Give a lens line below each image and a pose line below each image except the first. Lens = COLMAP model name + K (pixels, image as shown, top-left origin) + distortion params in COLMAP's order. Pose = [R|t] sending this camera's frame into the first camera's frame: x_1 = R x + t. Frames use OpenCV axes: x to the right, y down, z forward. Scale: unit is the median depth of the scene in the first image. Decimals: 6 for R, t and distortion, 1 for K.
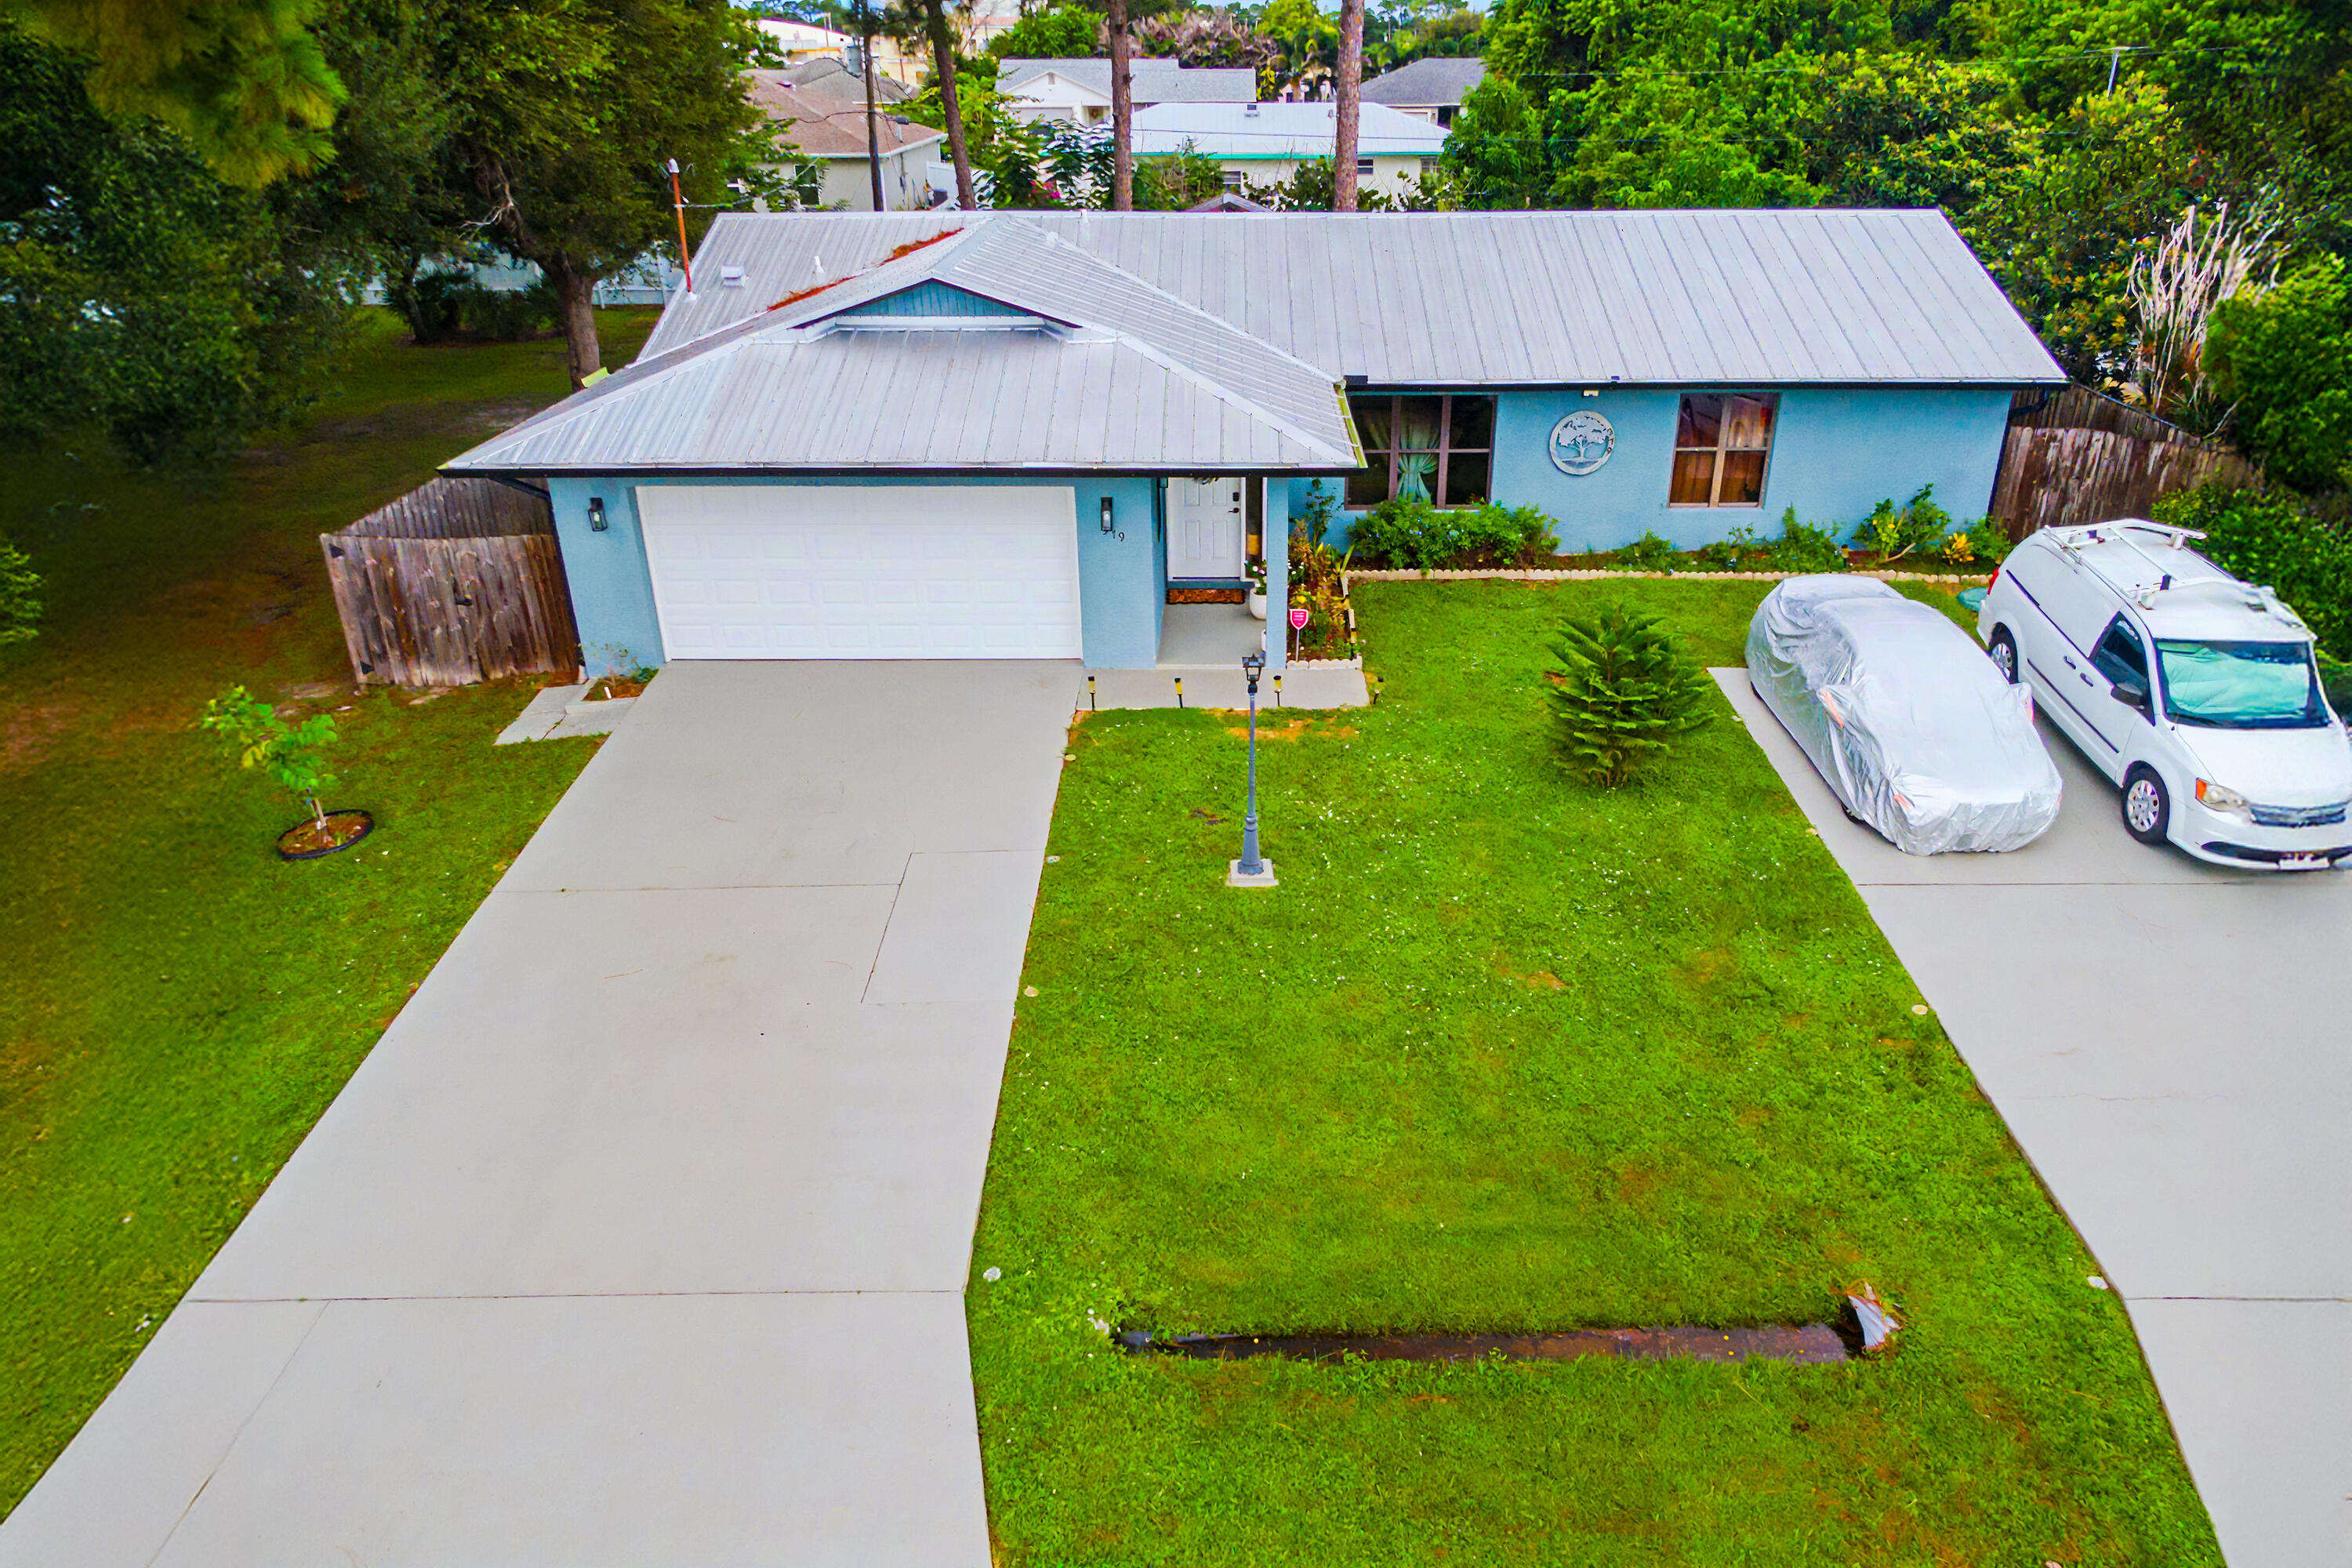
lens RADIAL K [[1556.6, 0, 1240.0], [0, 1556.6, 789.4], [0, 0, 1]] dist [0.008139, -0.015156]
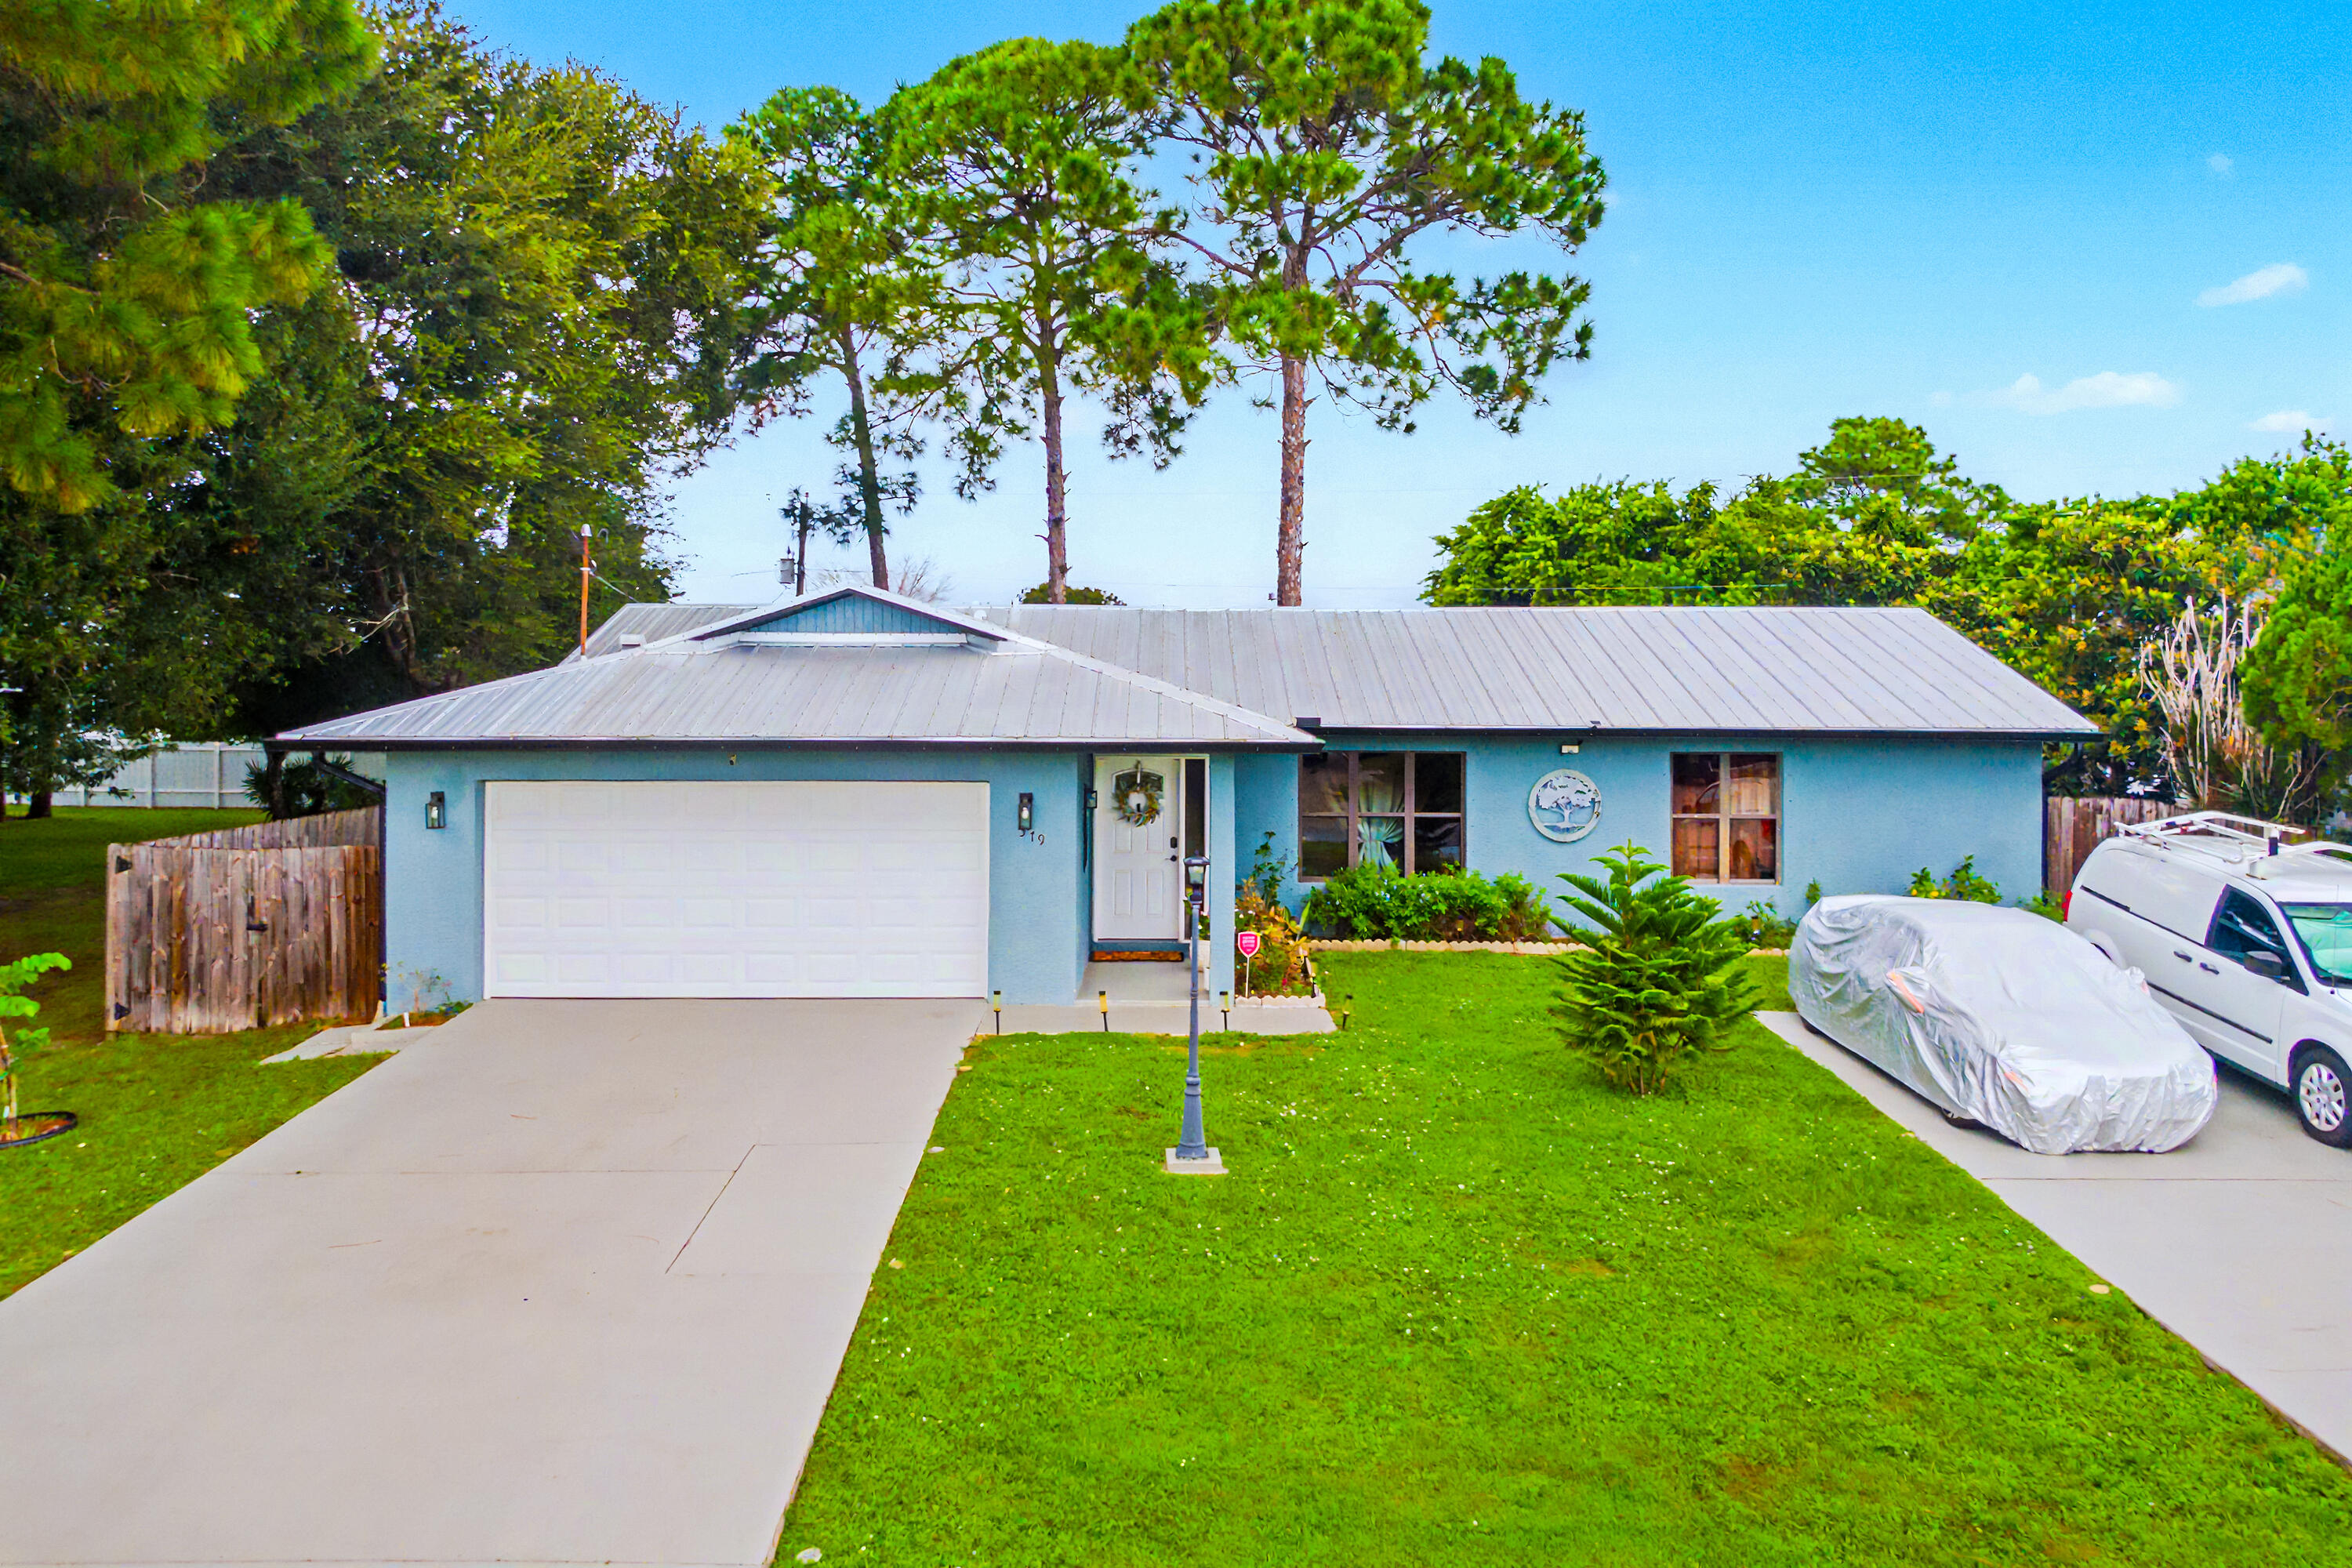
lens RADIAL K [[1753.5, 0, 1172.4], [0, 1753.5, 658.9], [0, 0, 1]] dist [-0.001083, -0.005357]
pose [[0.999987, 0.004661, -0.002083, -0.001781], [-0.005100, 0.895092, -0.445853, 0.177839], [-0.000214, 0.445858, 0.895104, 0.090645]]
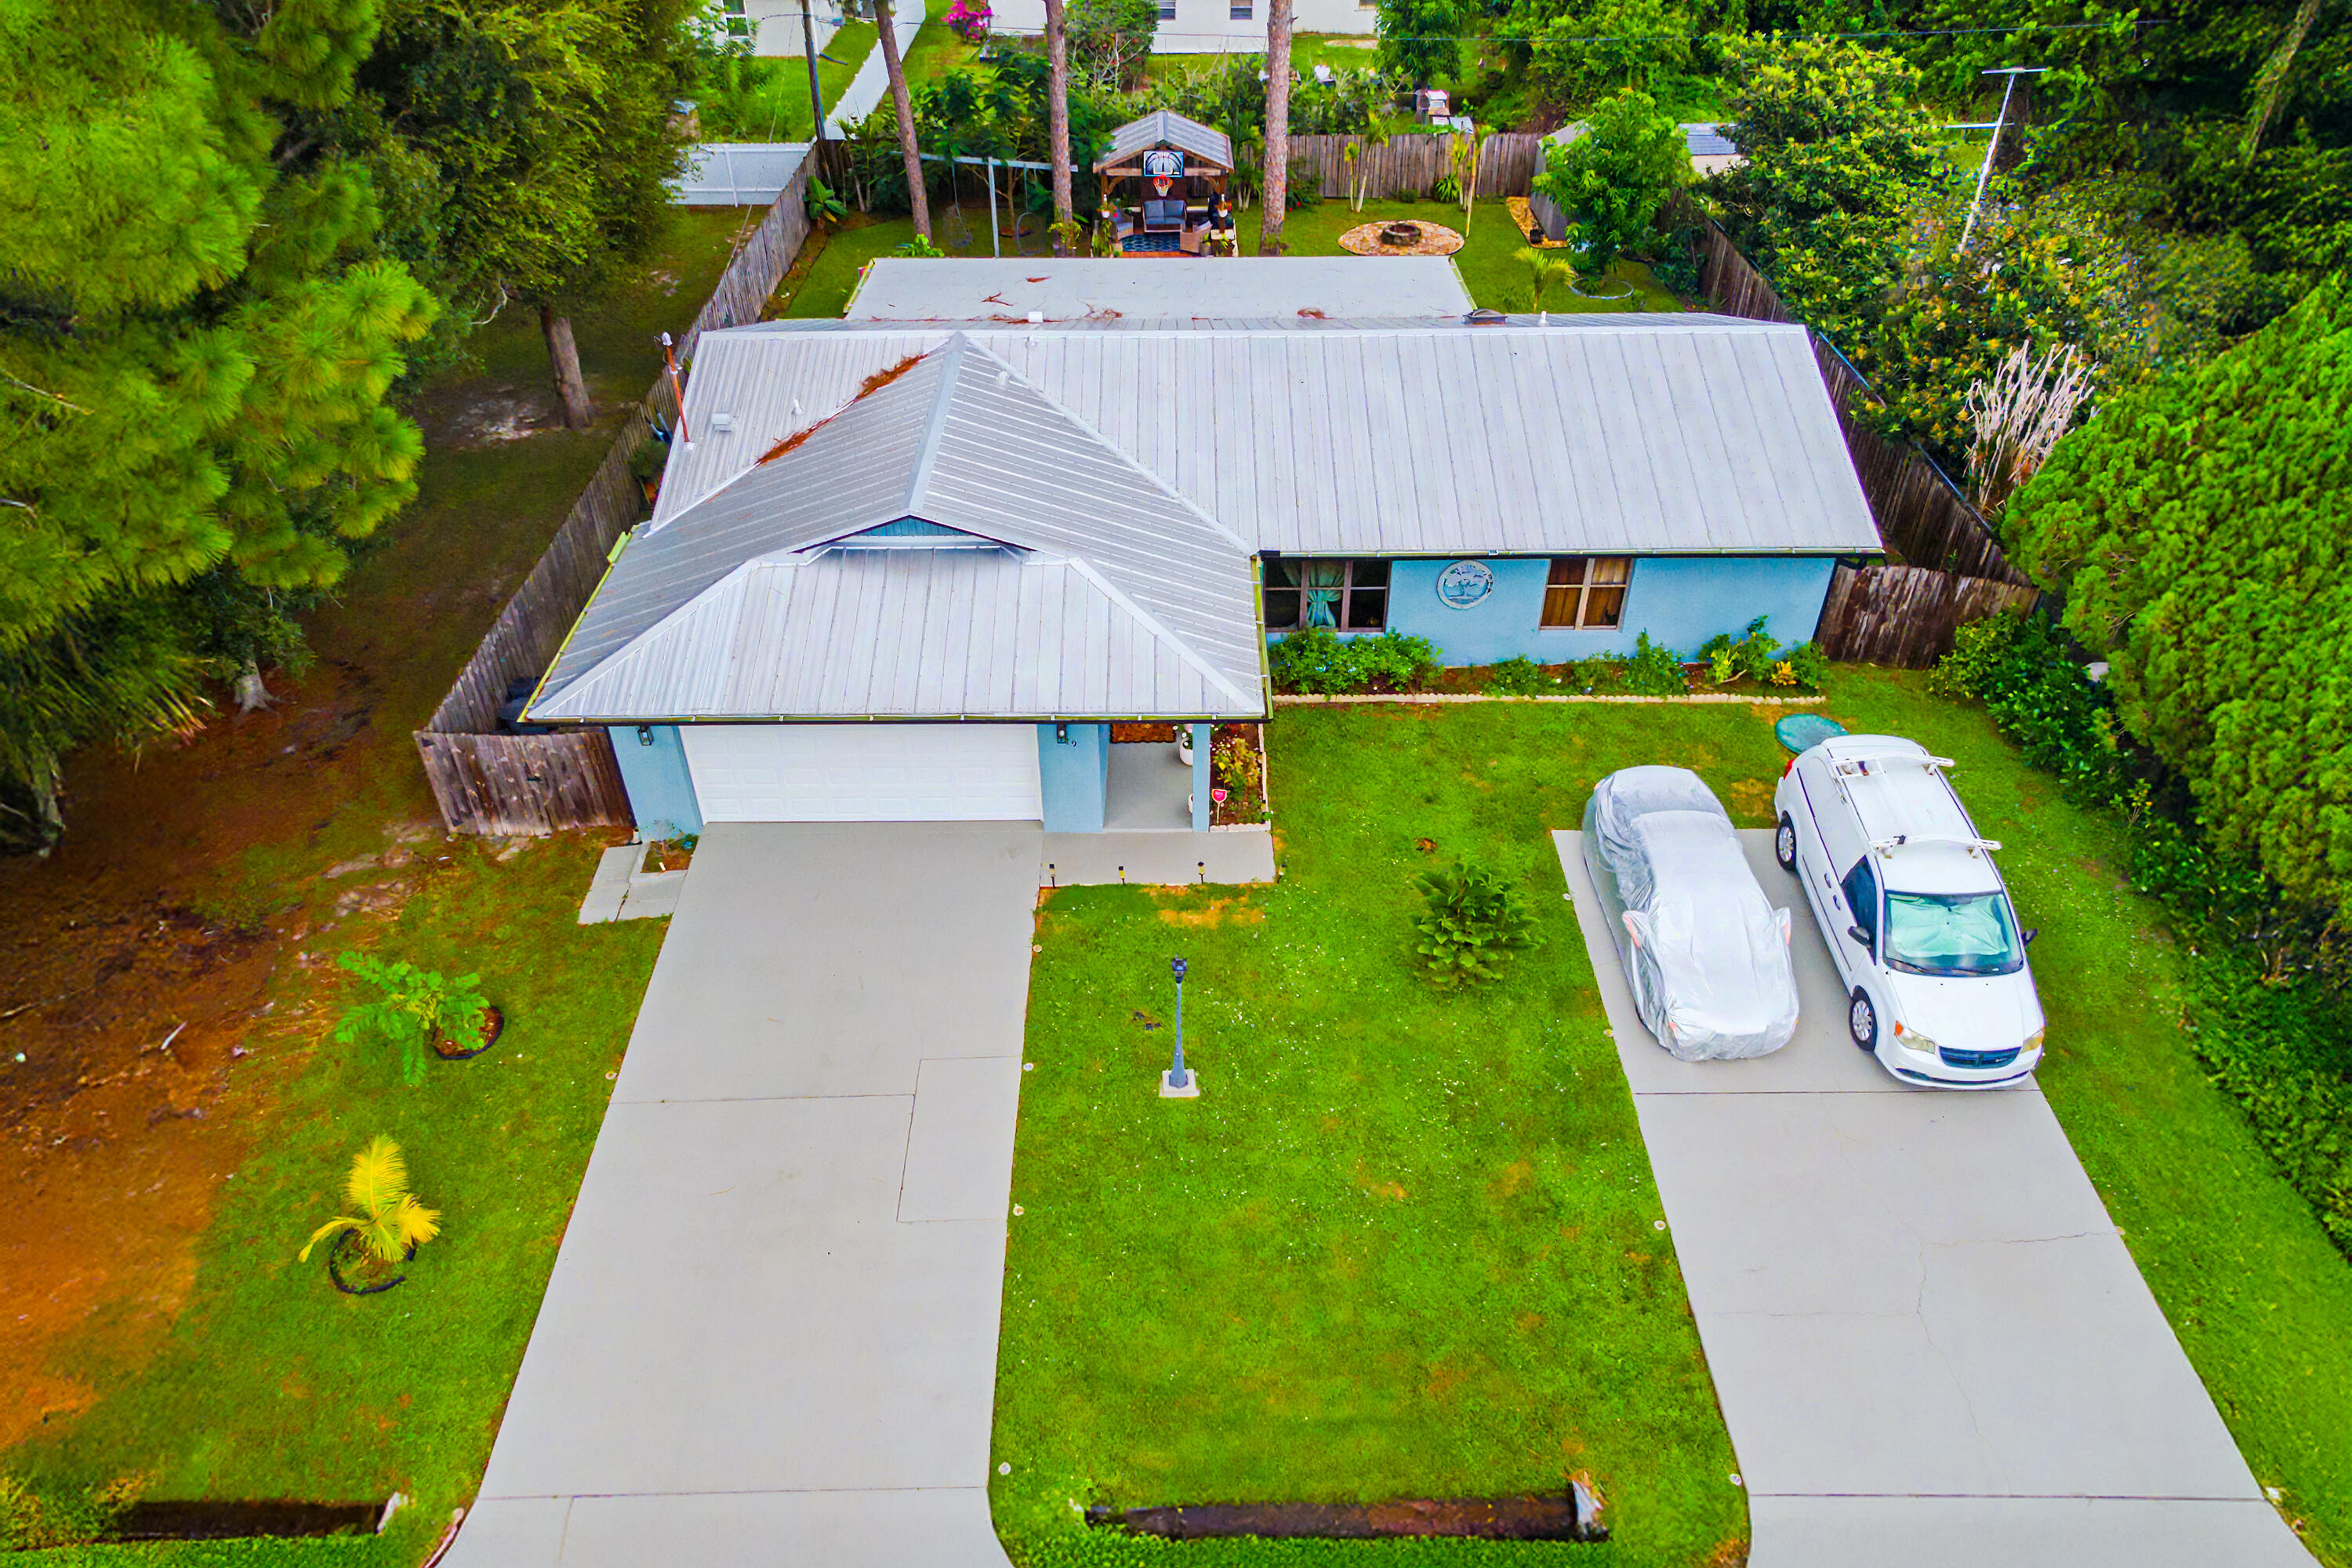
lens RADIAL K [[1550.1, 0, 1176.0], [0, 1550.1, 784.0], [0, 0, 1]] dist [0.005682, -0.001610]
pose [[0.999997, -0.001697, -0.001809, 0.006256], [0.002034, 0.978417, 0.206629, -0.381917], [0.001420, -0.206632, 0.978418, -0.195470]]
